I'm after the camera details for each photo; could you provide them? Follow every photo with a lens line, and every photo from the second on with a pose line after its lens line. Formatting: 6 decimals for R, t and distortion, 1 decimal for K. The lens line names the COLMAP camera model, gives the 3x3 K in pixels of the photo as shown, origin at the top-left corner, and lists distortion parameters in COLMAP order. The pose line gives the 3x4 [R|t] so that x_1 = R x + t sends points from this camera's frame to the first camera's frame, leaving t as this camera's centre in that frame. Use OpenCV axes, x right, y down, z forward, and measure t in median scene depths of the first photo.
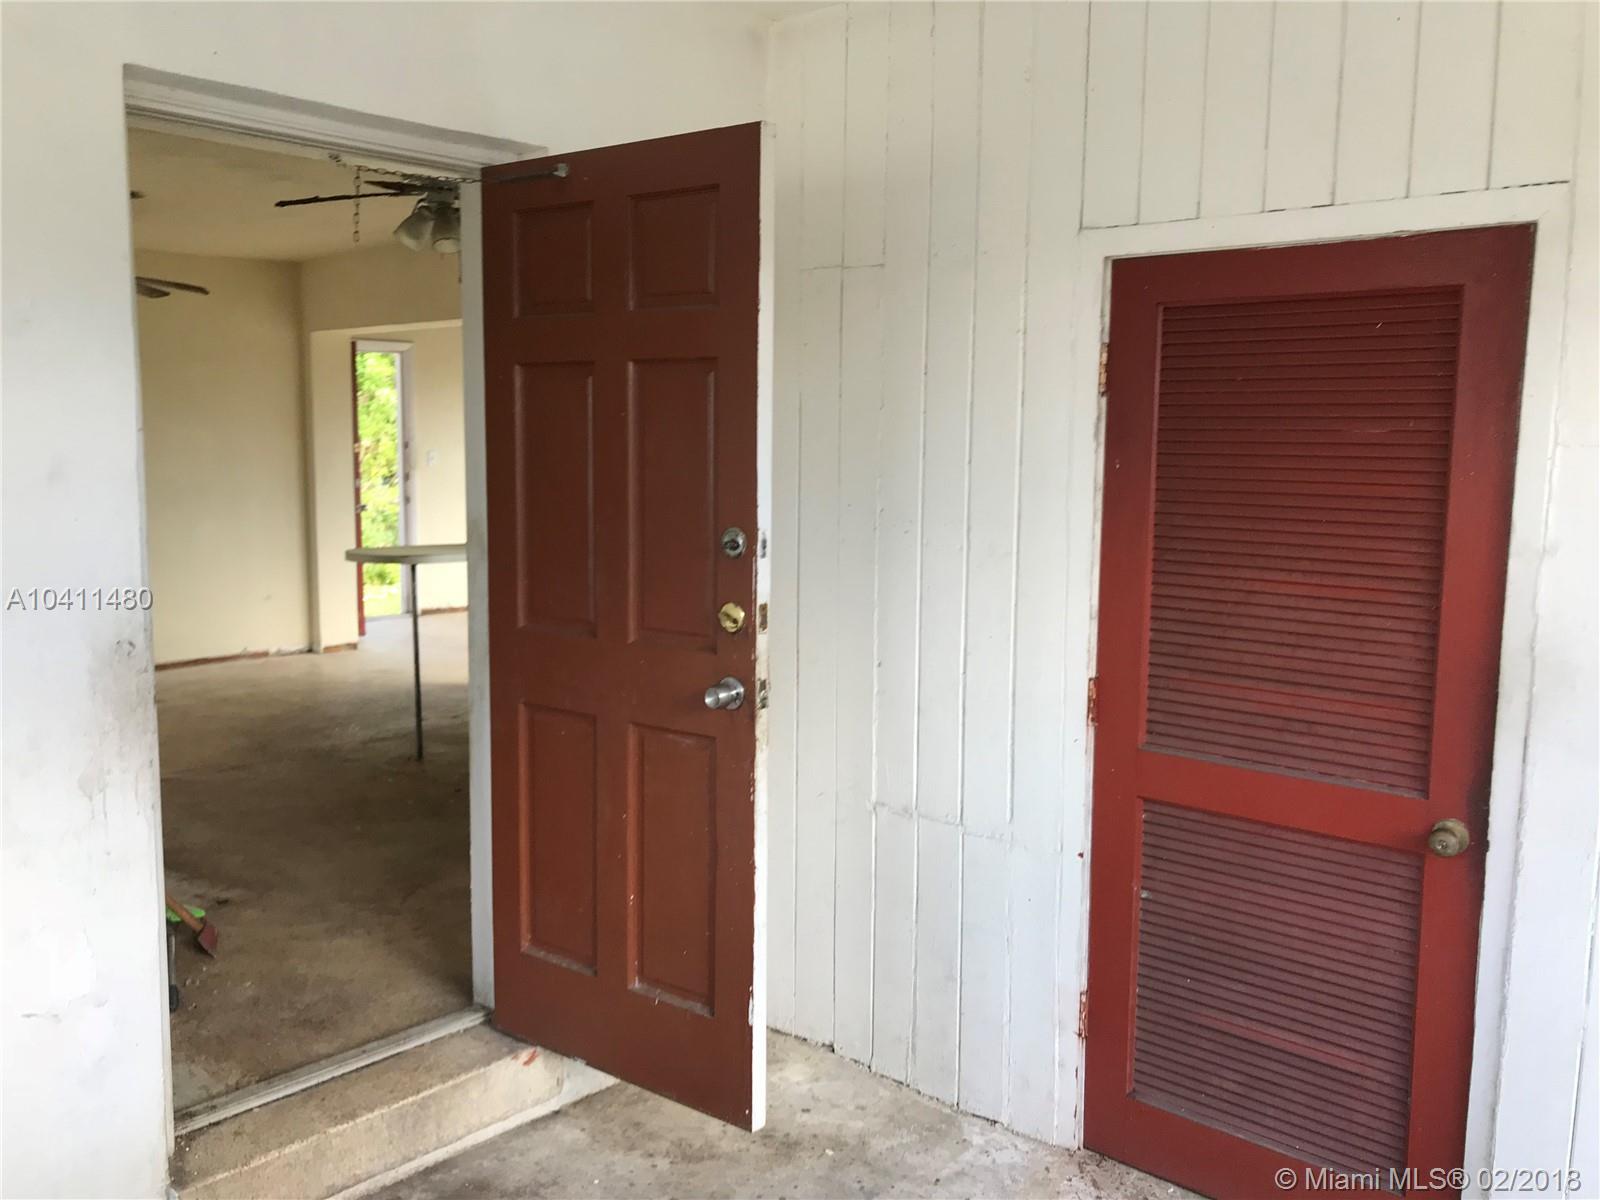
lens RADIAL K [[1341.1, 0, 800.0], [0, 1341.1, 600.0], [0, 0, 1]] dist [0.001722, 0.000761]
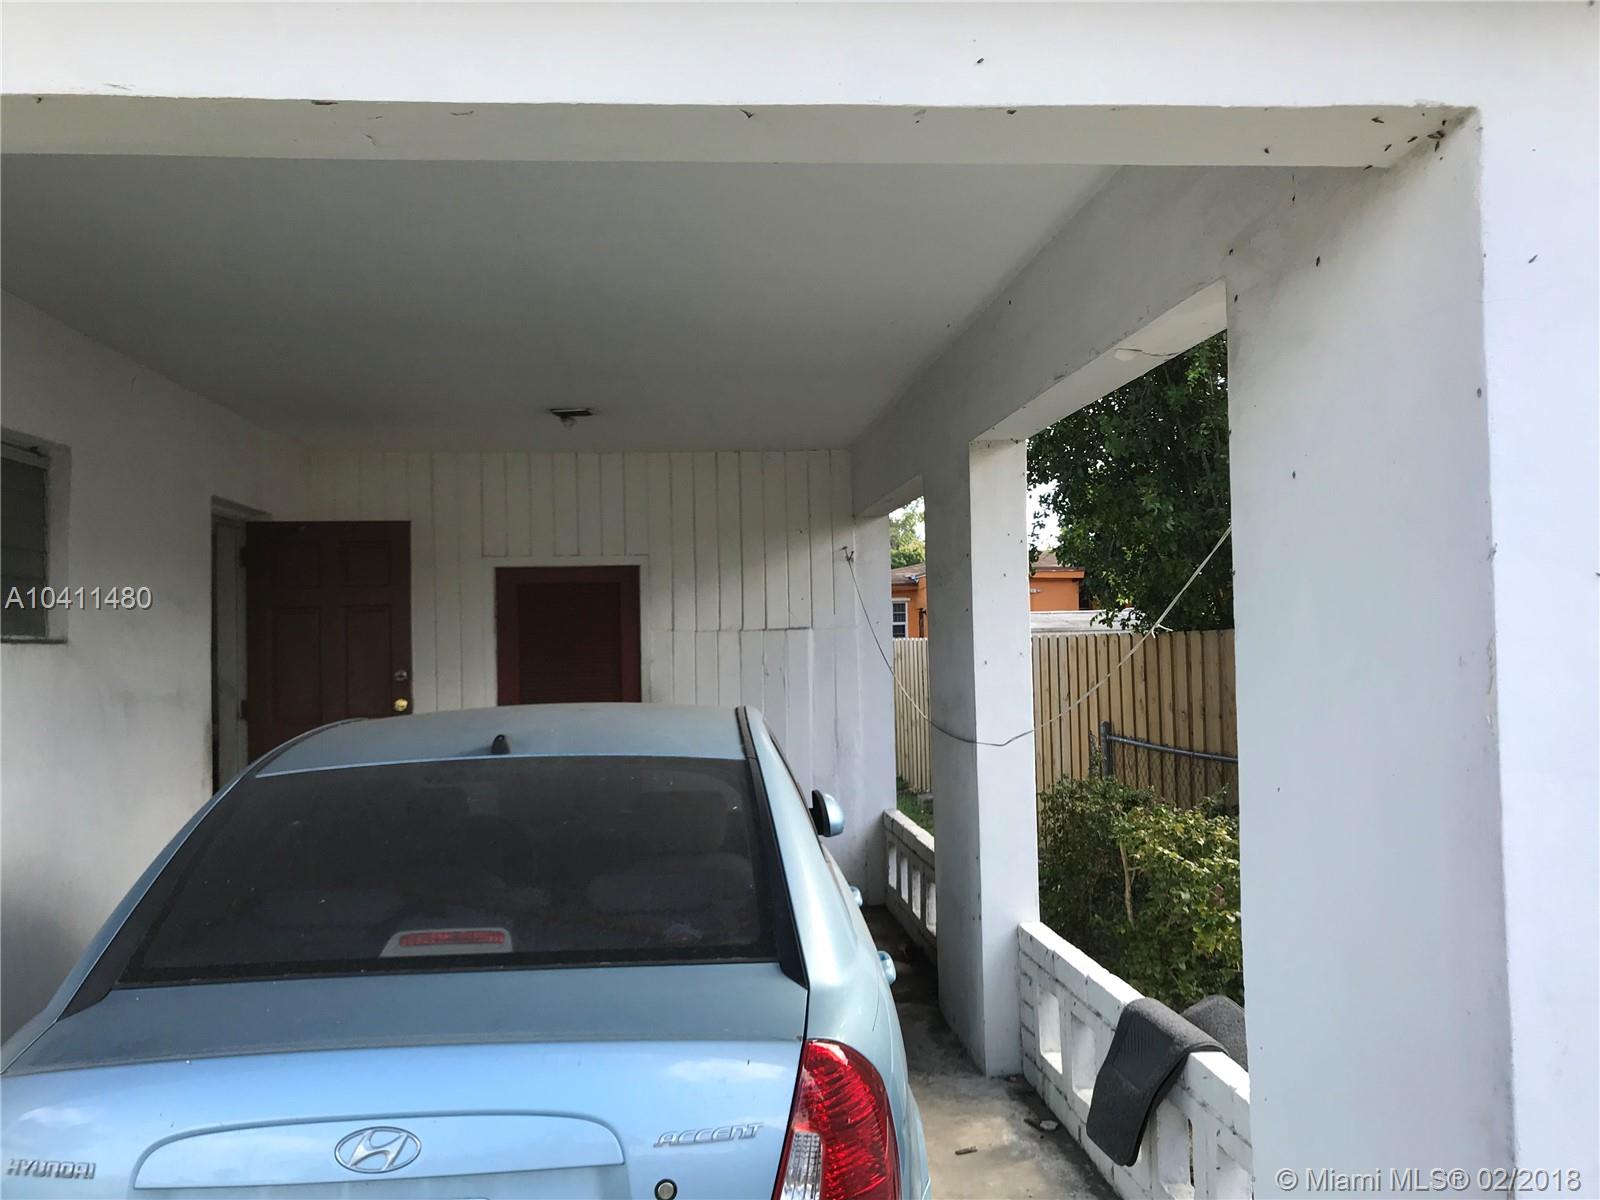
lens RADIAL K [[1341.1, 0, 800.0], [0, 1341.1, 600.0], [0, 0, 1]] dist [0.001722, 0.000761]
pose [[0.685816, -0.002100, 0.727772, -1.472322], [0.115552, 0.987625, -0.106041, 0.186290], [-0.718543, 0.156820, 0.677571, -1.406820]]
